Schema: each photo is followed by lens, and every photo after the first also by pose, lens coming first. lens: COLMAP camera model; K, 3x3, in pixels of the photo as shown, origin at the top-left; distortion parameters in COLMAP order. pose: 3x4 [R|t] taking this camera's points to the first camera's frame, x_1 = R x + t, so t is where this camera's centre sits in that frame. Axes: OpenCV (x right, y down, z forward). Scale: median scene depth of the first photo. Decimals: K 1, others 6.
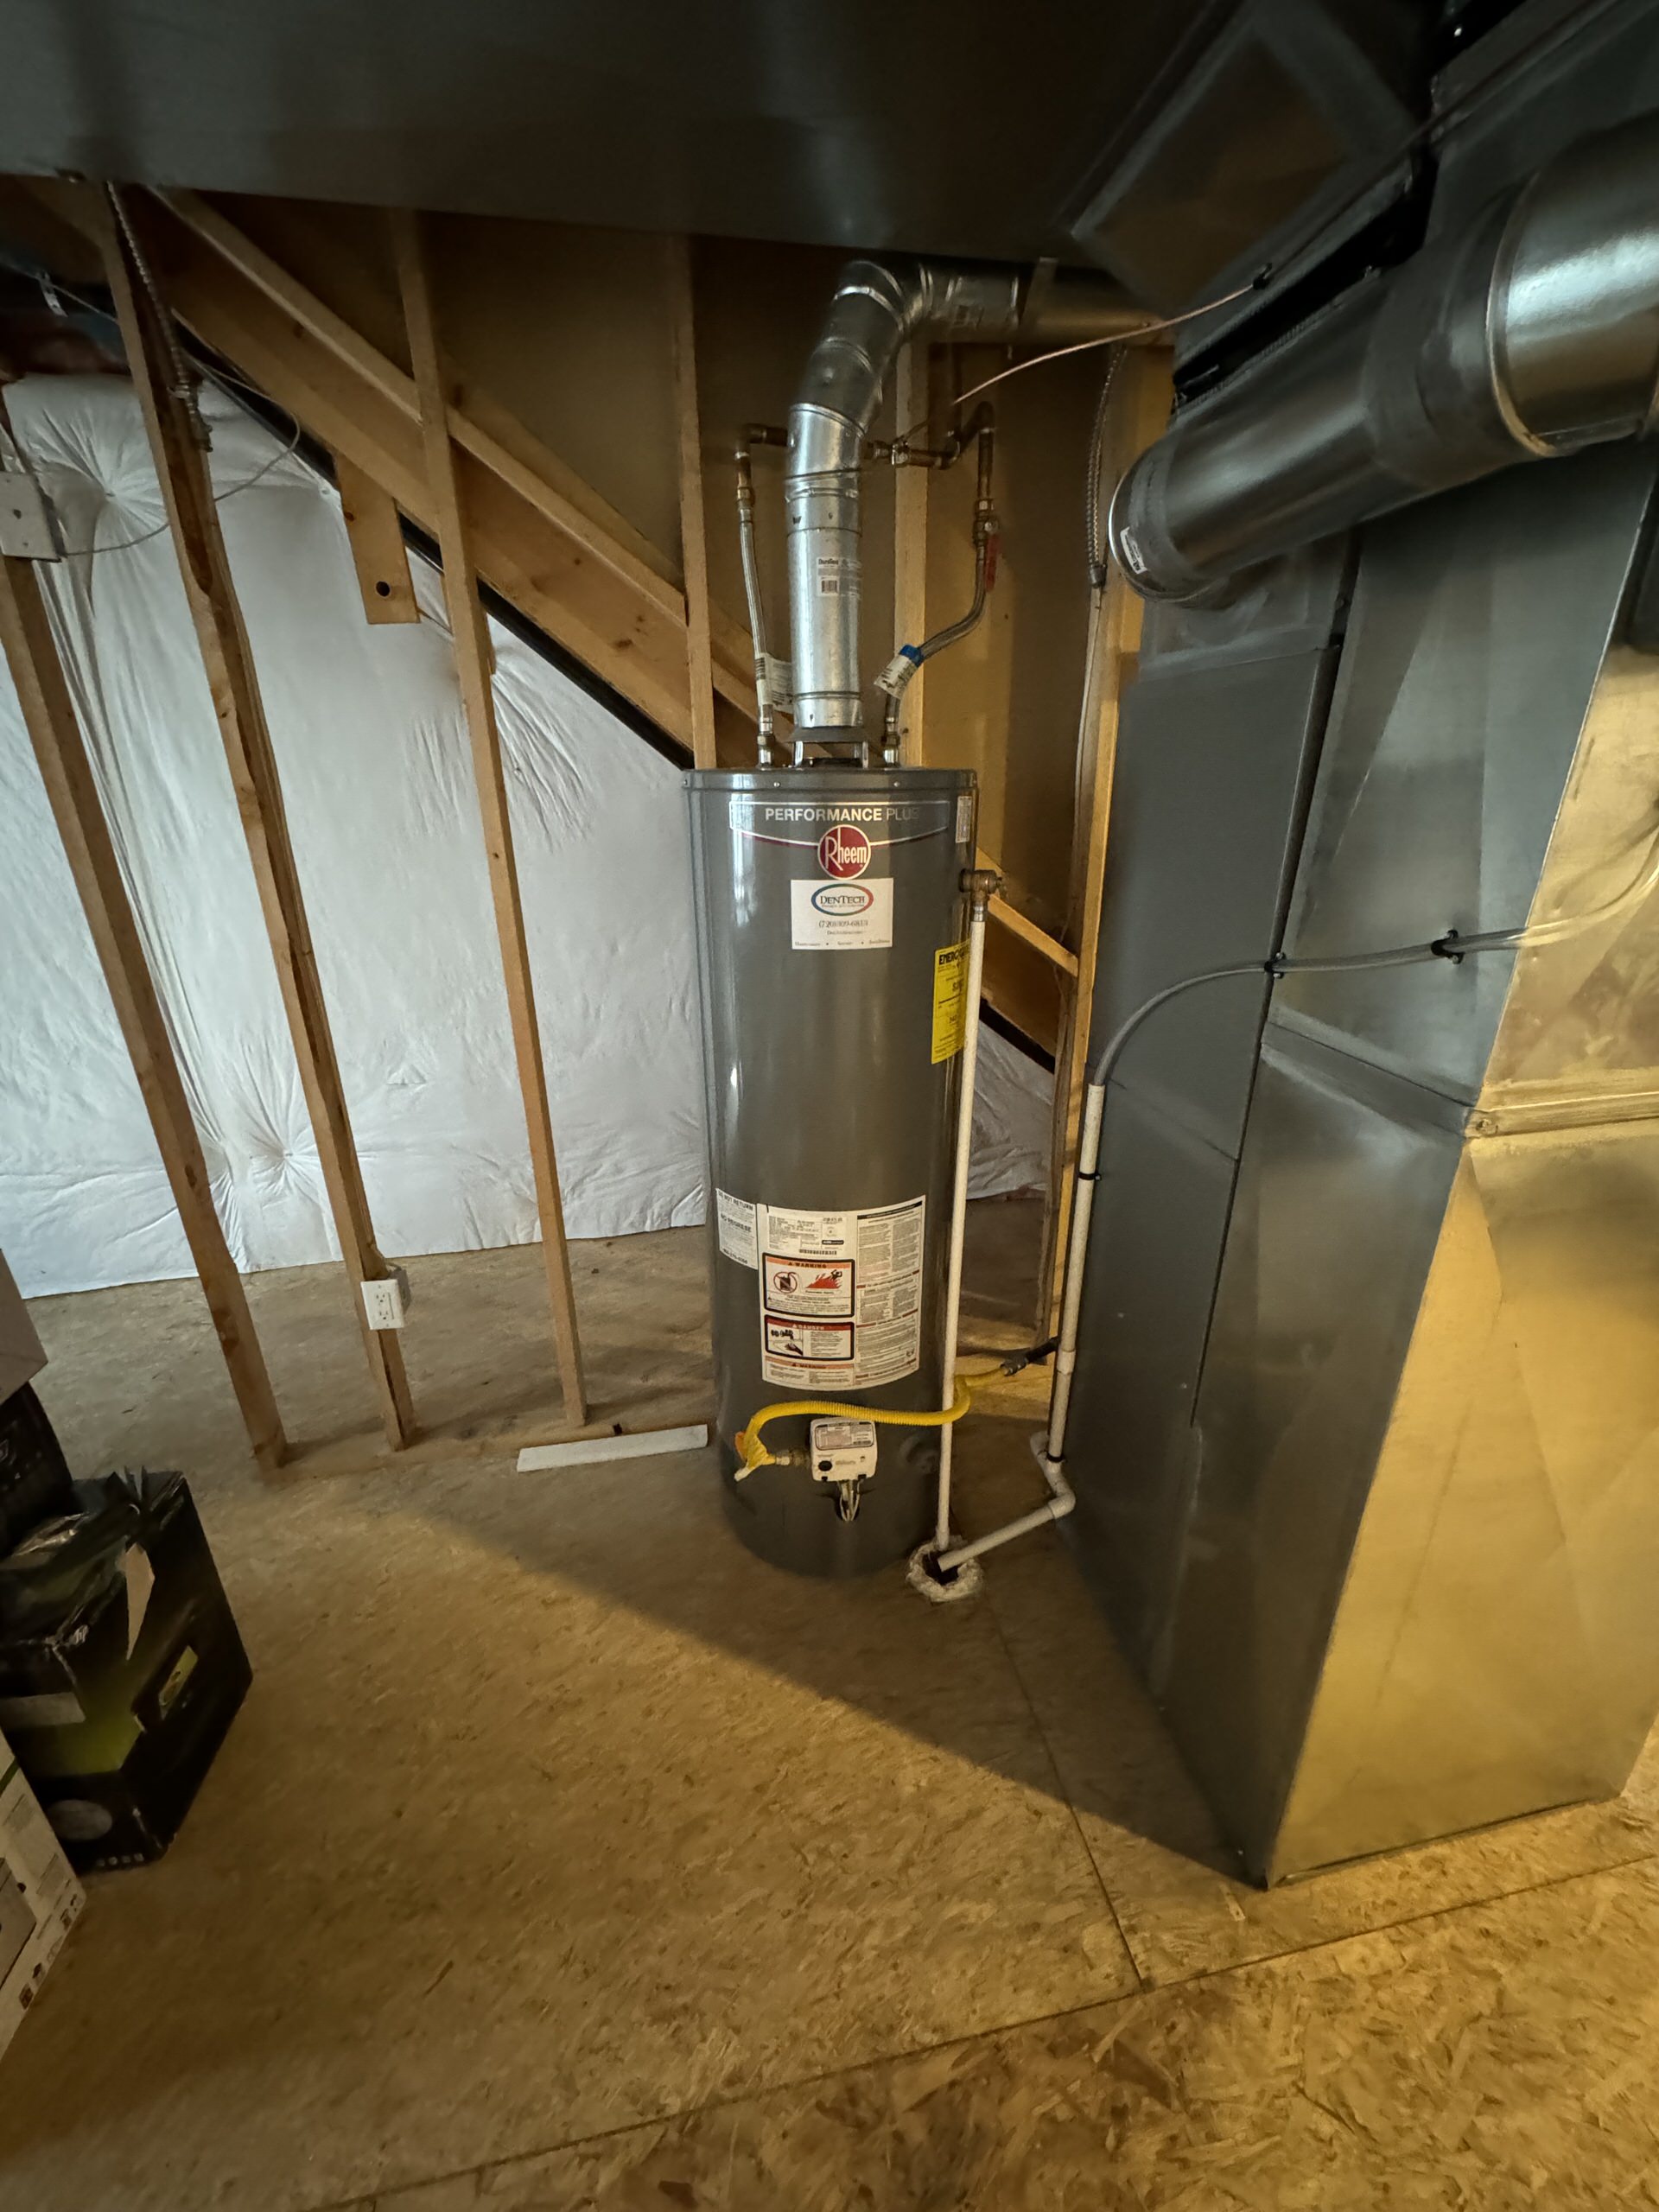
lens RADIAL K [[875.9, 0, 834.8], [0, 875.9, 1112.4], [0, 0, 1]] dist [-0.000058, 0.000597]
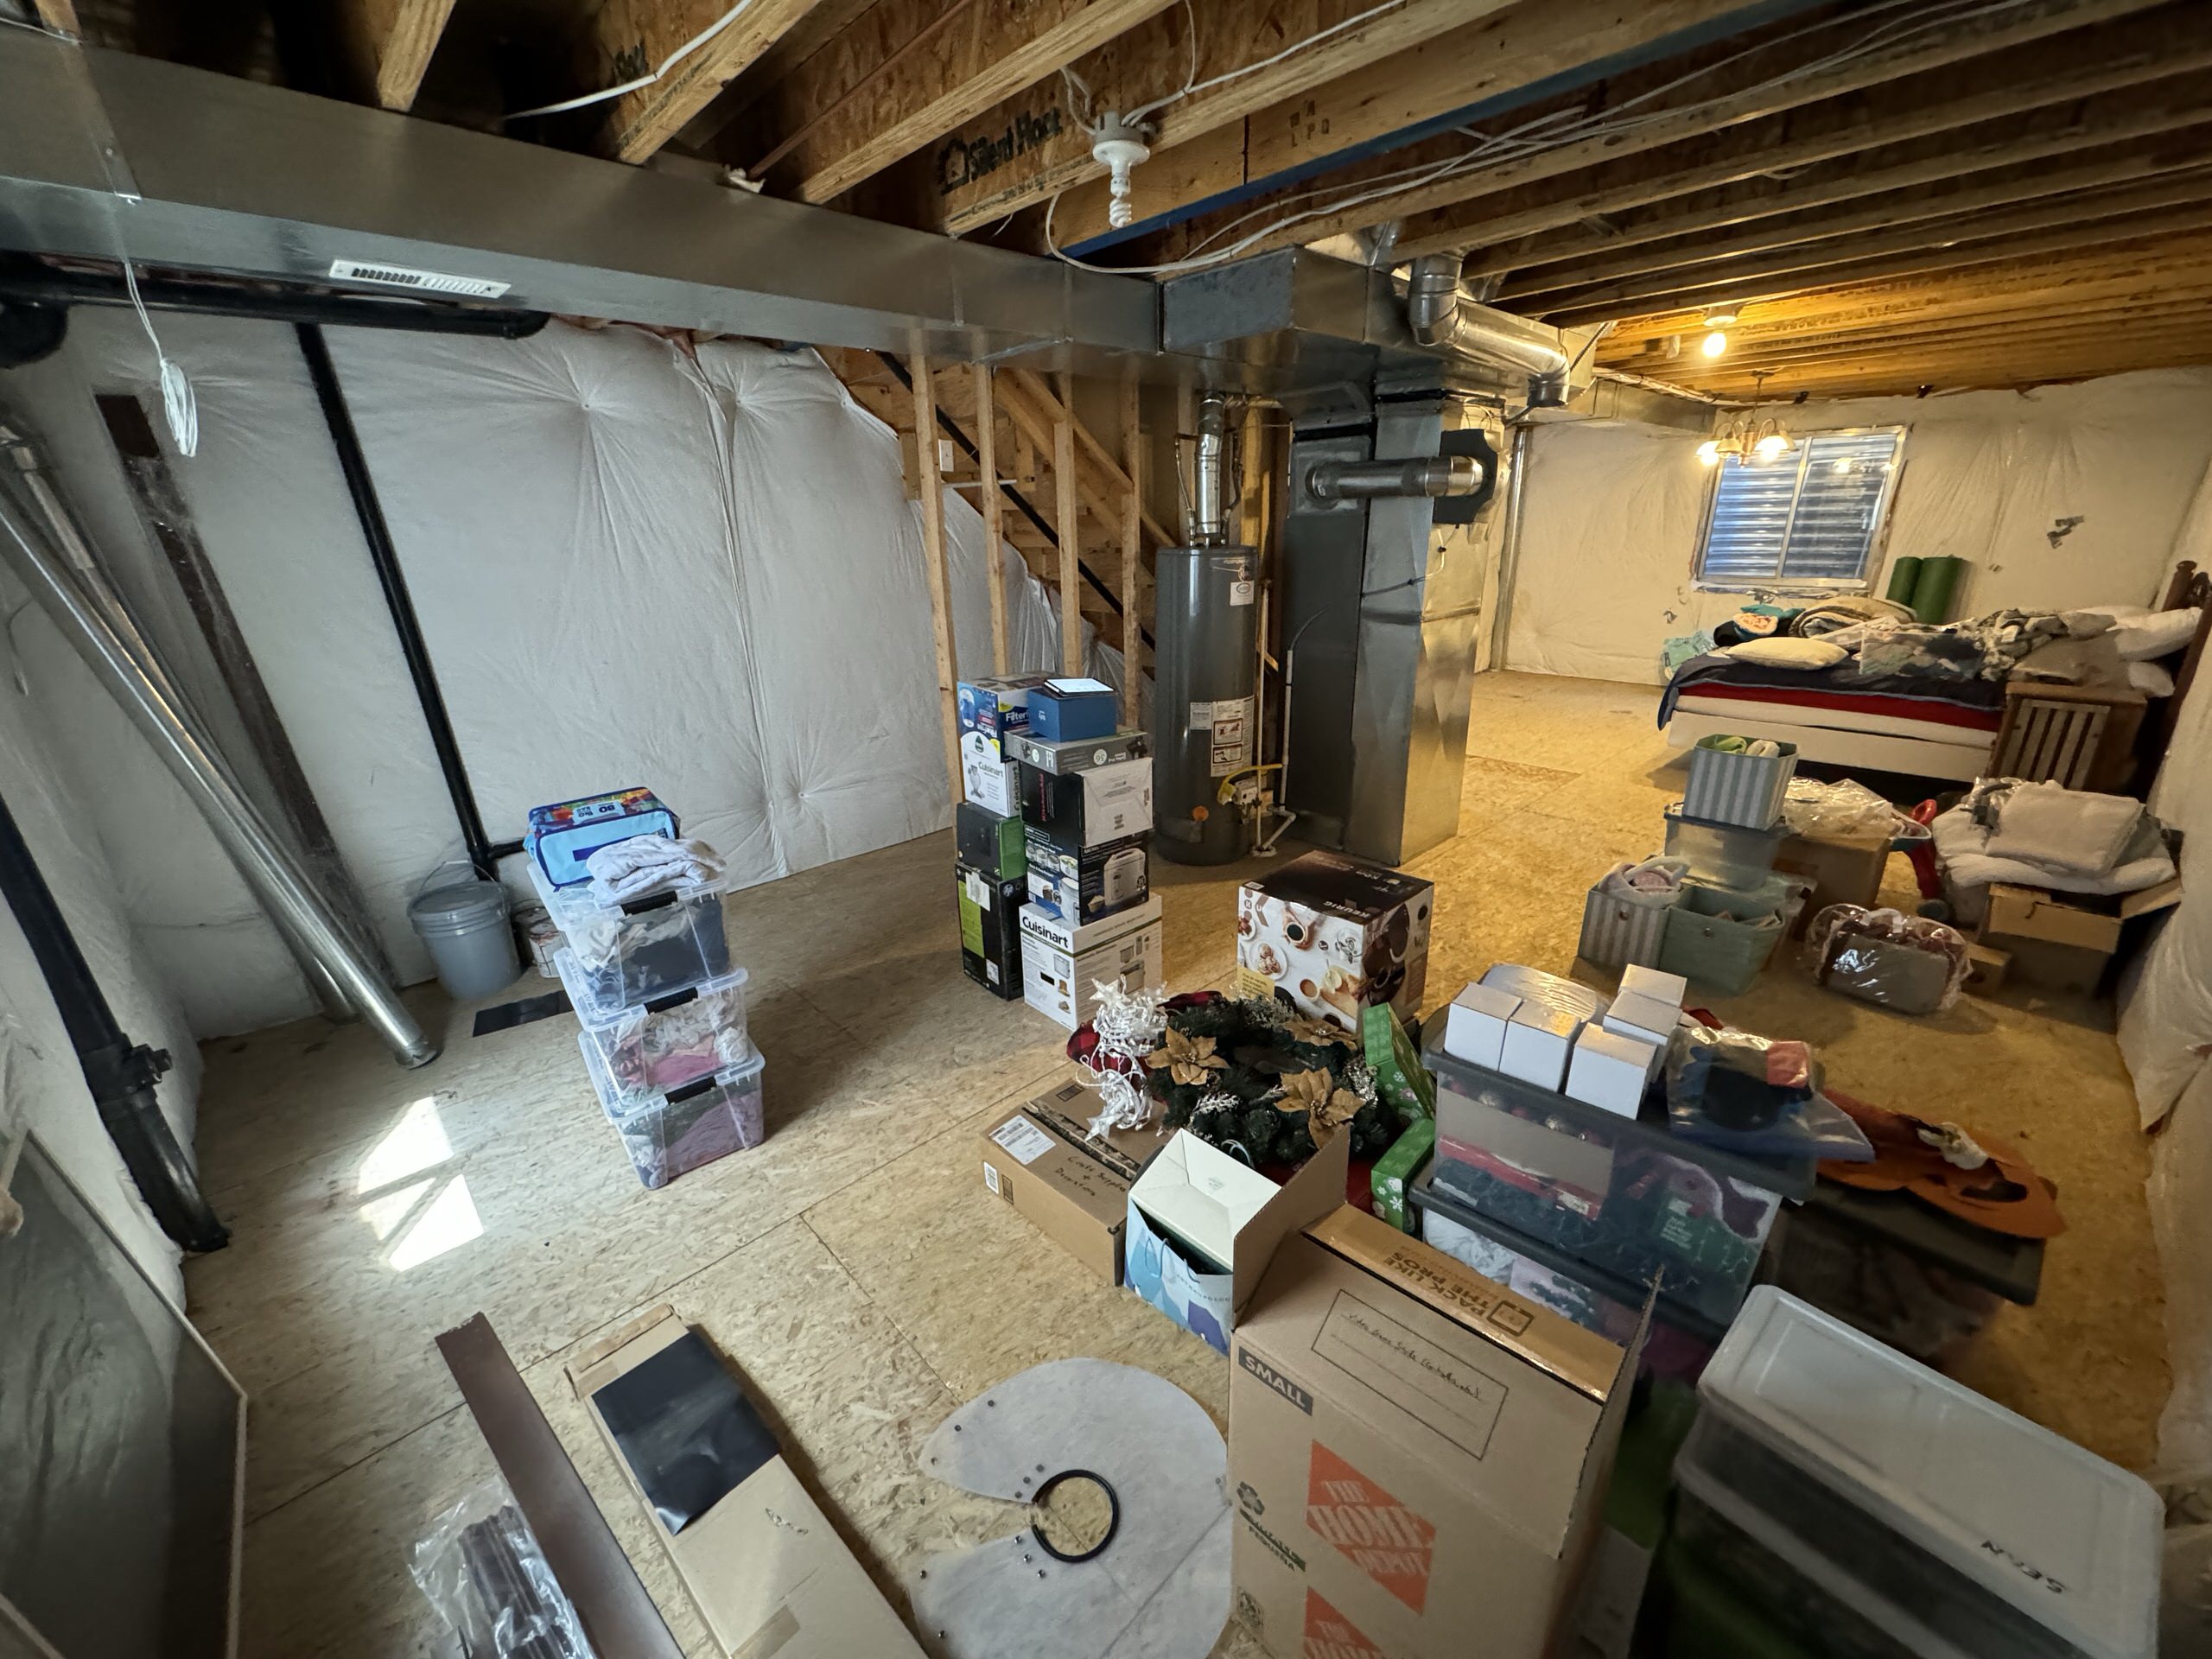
lens RADIAL K [[875.9, 0, 1106.0], [0, 875.9, 829.5], [0, 0, 1]] dist [-0.000058, 0.000597]
pose [[0.839242, -0.194796, 0.507668, -1.793504], [0.214349, 0.976545, 0.020361, 0.356179], [-0.499727, 0.091730, 0.861312, -1.141344]]
